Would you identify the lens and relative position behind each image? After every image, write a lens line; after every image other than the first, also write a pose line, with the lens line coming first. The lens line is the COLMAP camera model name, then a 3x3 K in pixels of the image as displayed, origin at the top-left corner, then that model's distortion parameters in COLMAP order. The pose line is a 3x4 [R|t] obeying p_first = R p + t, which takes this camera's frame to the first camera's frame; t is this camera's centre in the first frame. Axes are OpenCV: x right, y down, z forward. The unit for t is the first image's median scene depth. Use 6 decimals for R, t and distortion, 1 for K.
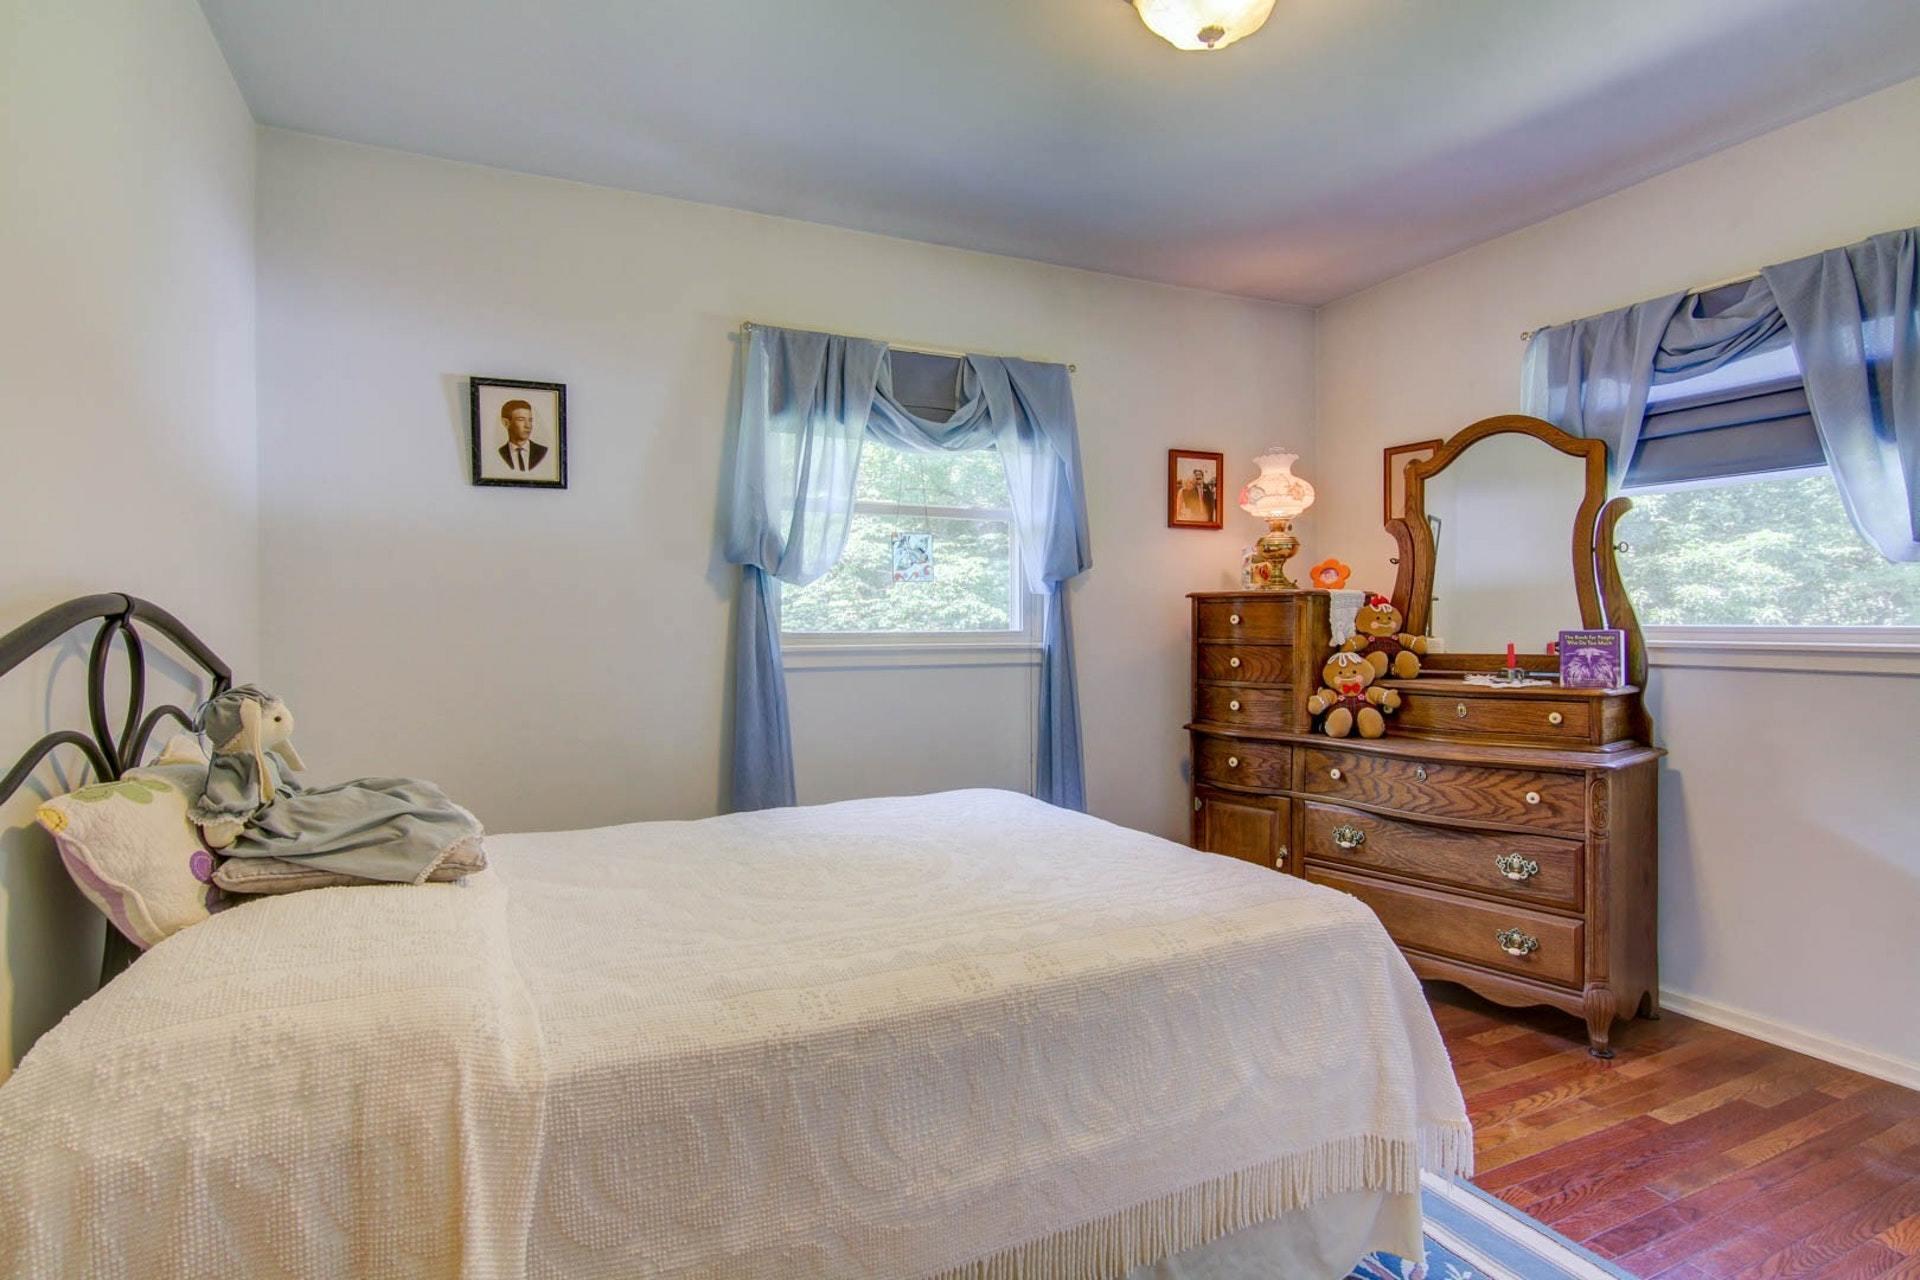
lens RADIAL K [[978.1, 0, 952.7], [0, 978.1, 614.1], [0, 0, 1]] dist [0.001610, -0.008903]
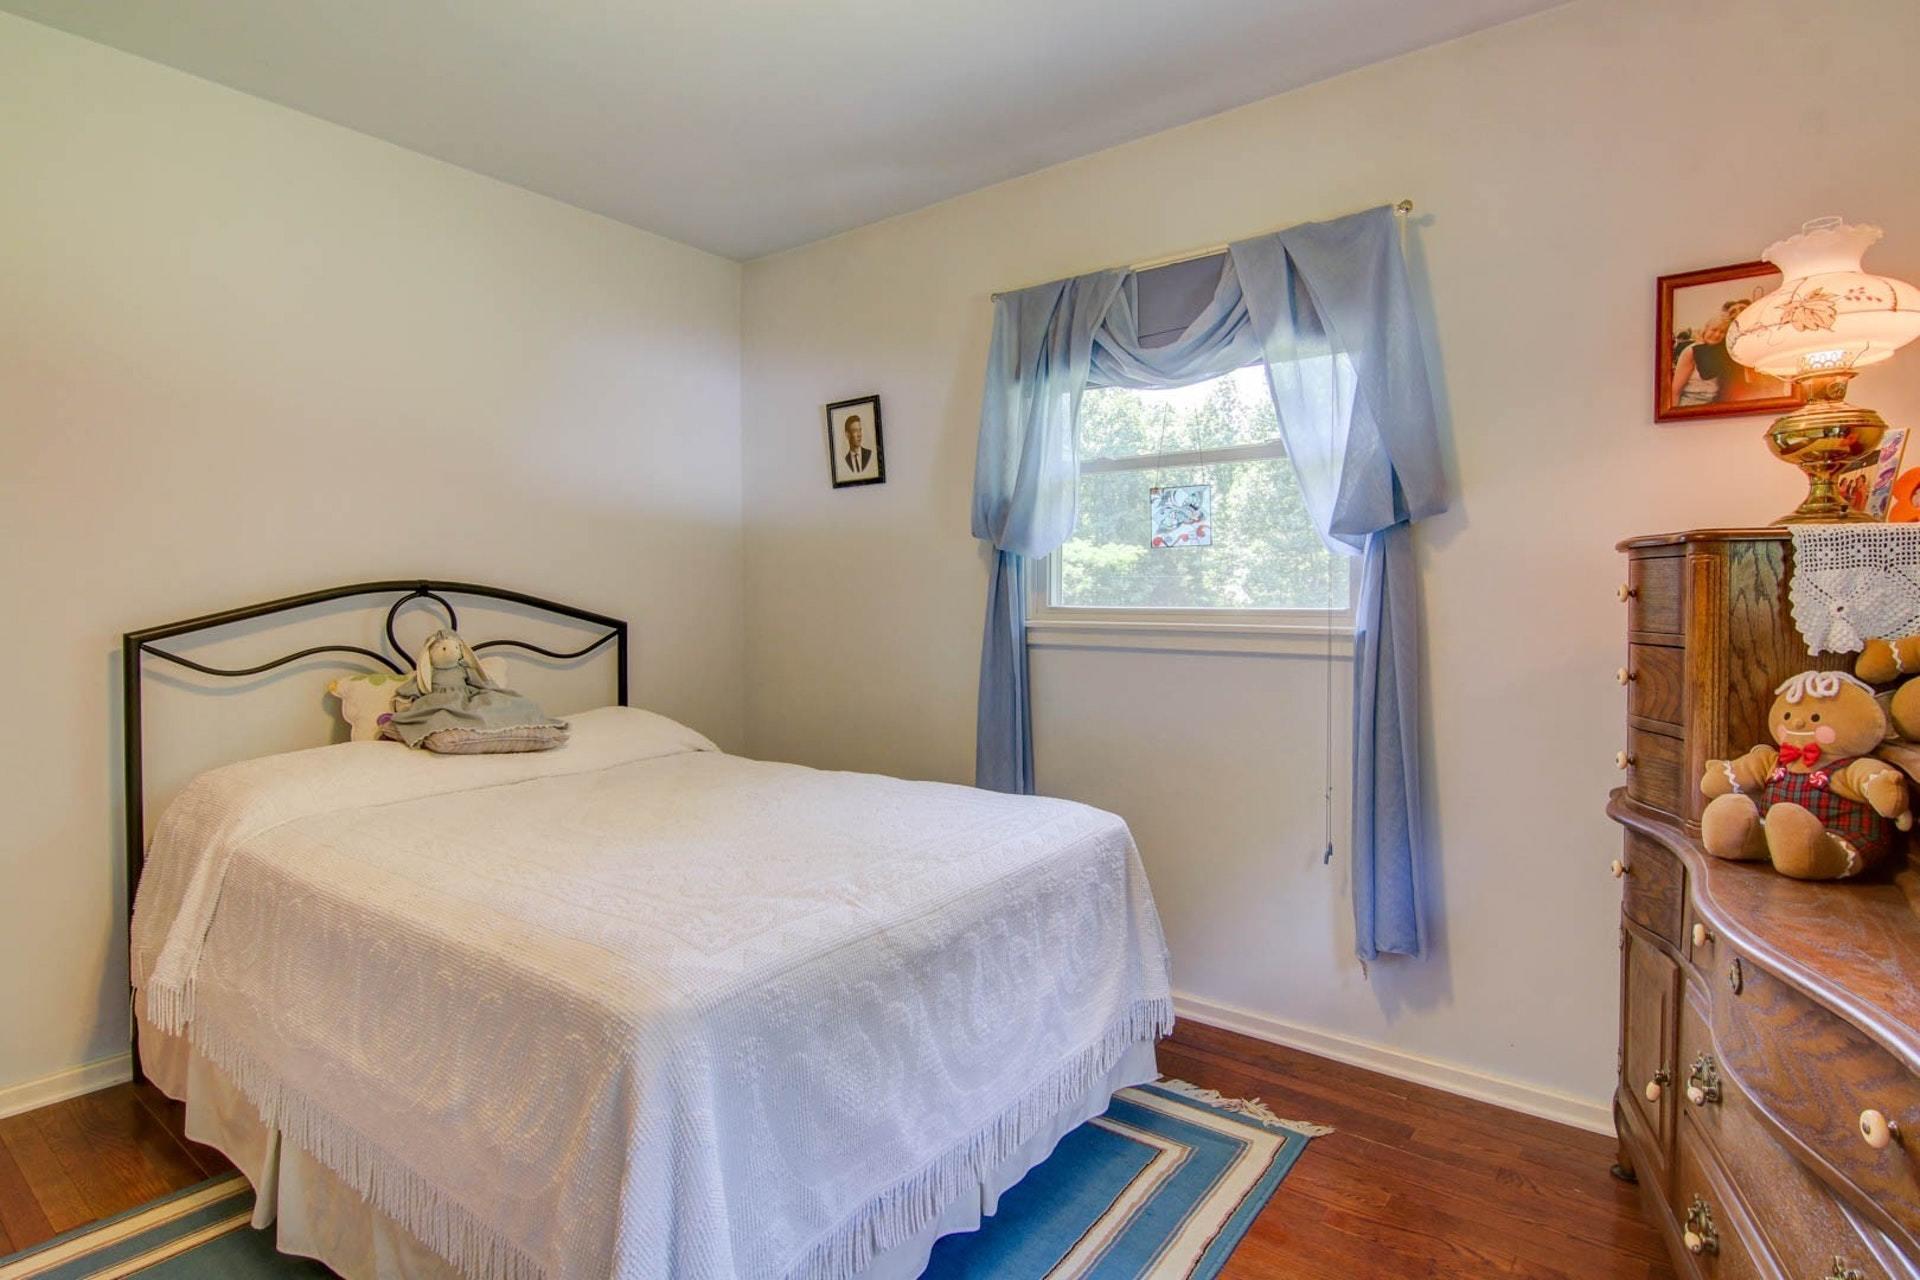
lens RADIAL K [[942.5, 0, 961.3], [0, 942.5, 601.0], [0, 0, 1]] dist [0.000569, -0.020665]
pose [[0.474796, 0.006939, -0.880068, 0.583171], [0.006895, 0.999909, 0.011604, 0.001956], [0.880069, -0.011578, 0.474705, 0.483189]]
